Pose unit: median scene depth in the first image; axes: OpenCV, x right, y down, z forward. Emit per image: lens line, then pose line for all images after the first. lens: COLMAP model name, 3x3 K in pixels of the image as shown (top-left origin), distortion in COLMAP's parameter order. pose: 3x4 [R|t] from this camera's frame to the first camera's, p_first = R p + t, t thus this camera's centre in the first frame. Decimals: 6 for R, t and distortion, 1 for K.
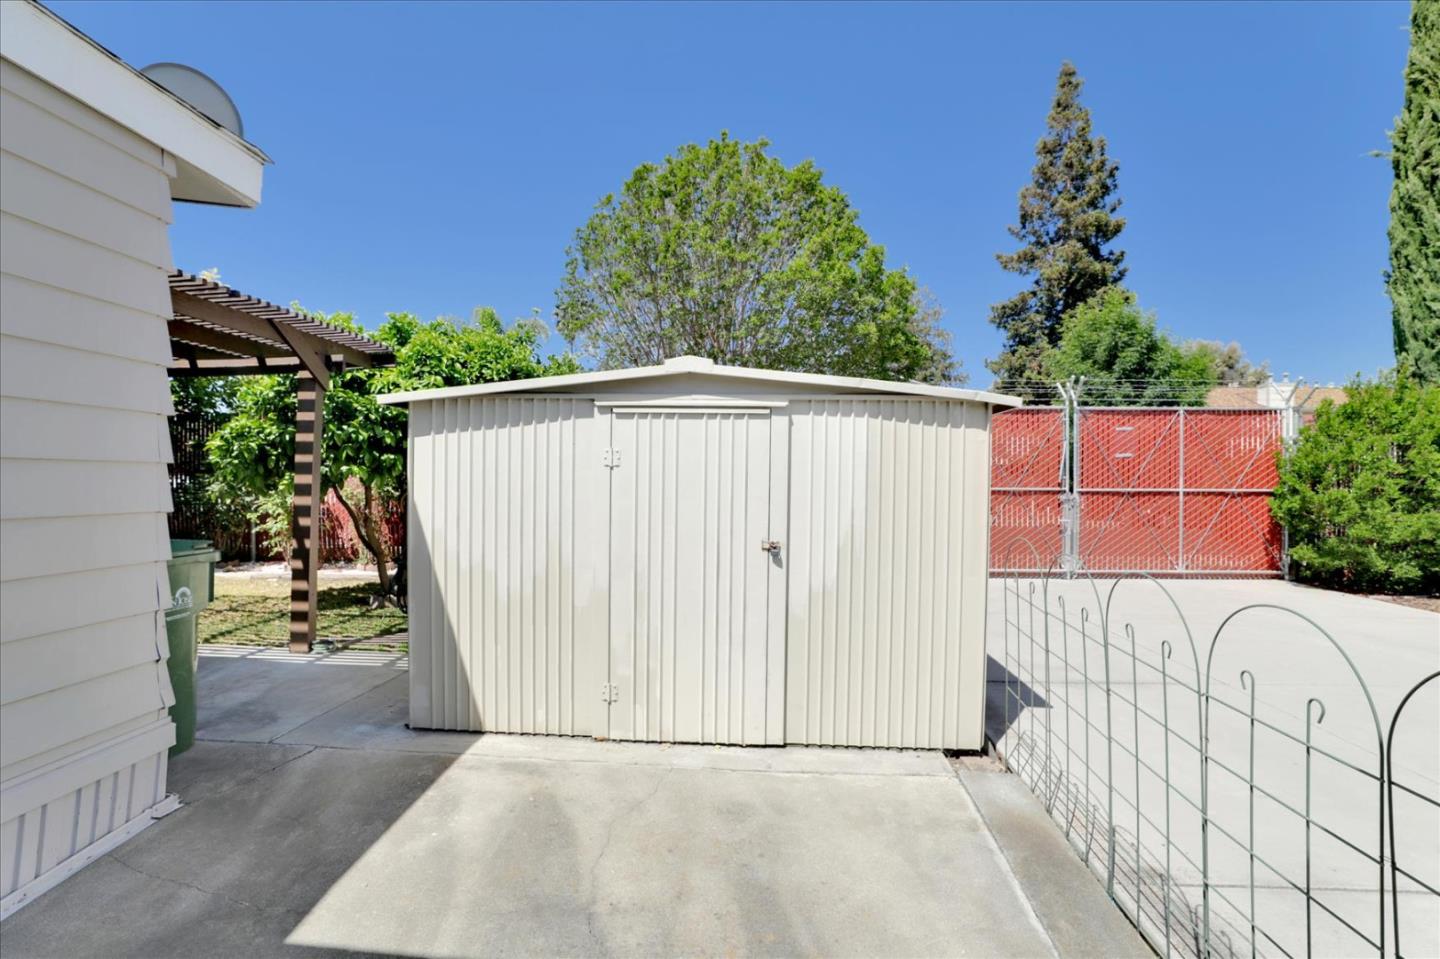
lens RADIAL K [[666.3, 0, 727.2], [0, 666.3, 484.7], [0, 0, 1]] dist [-0.050788, 0.017184]
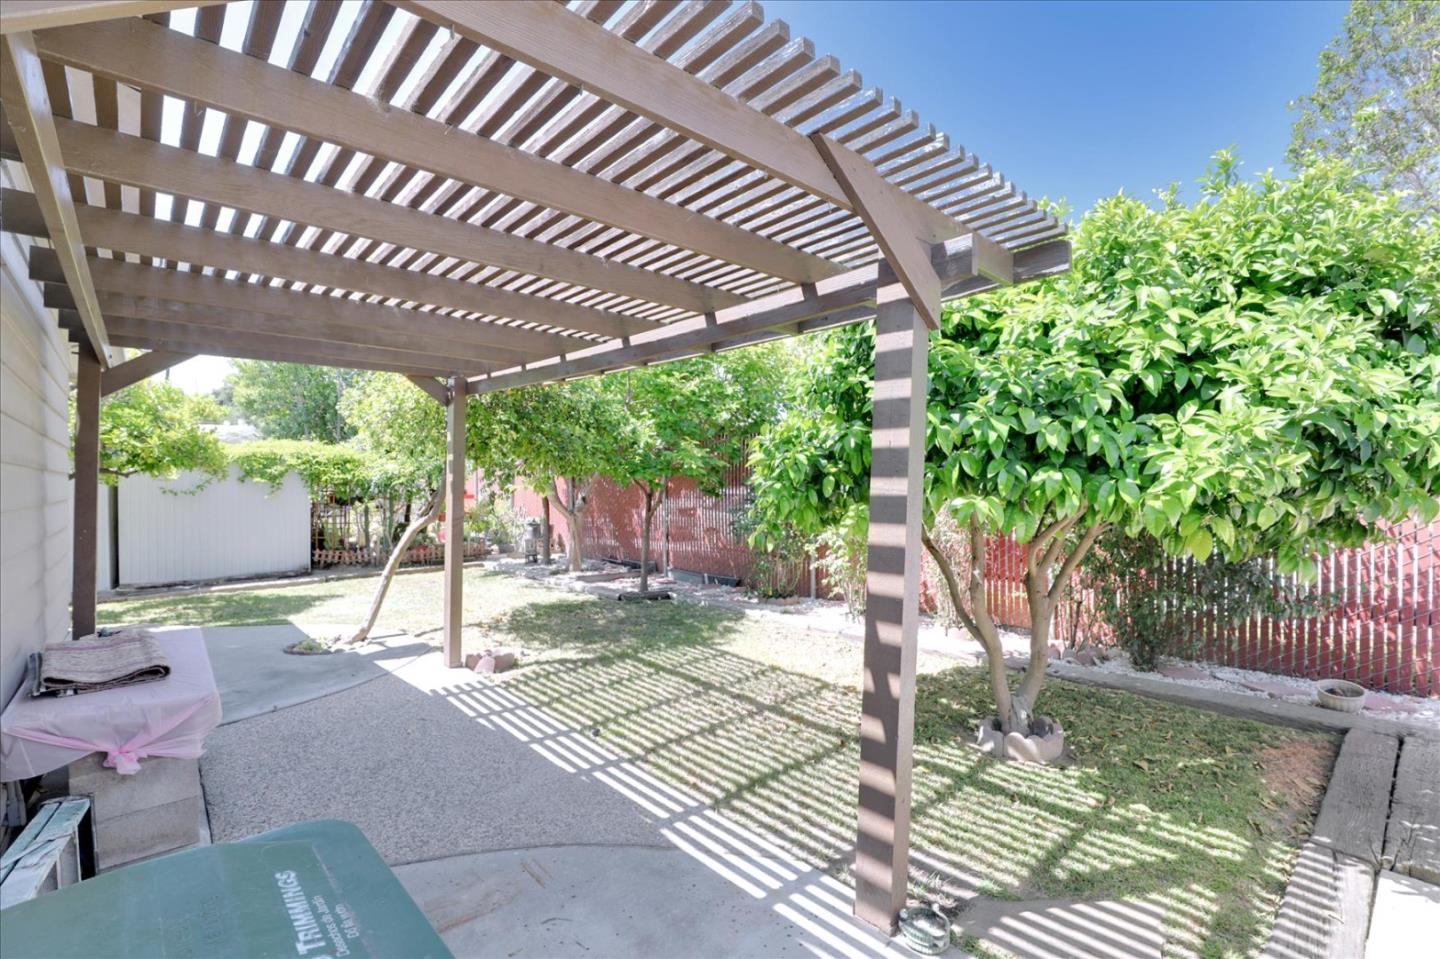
lens RADIAL K [[666.3, 0, 727.2], [0, 666.3, 484.7], [0, 0, 1]] dist [-0.050788, 0.017184]
pose [[0.717317, 0.000592, -0.696746, -0.352876], [-0.006946, 0.999956, -0.006301, -0.031849], [0.696712, 0.009360, 0.717290, 0.515746]]
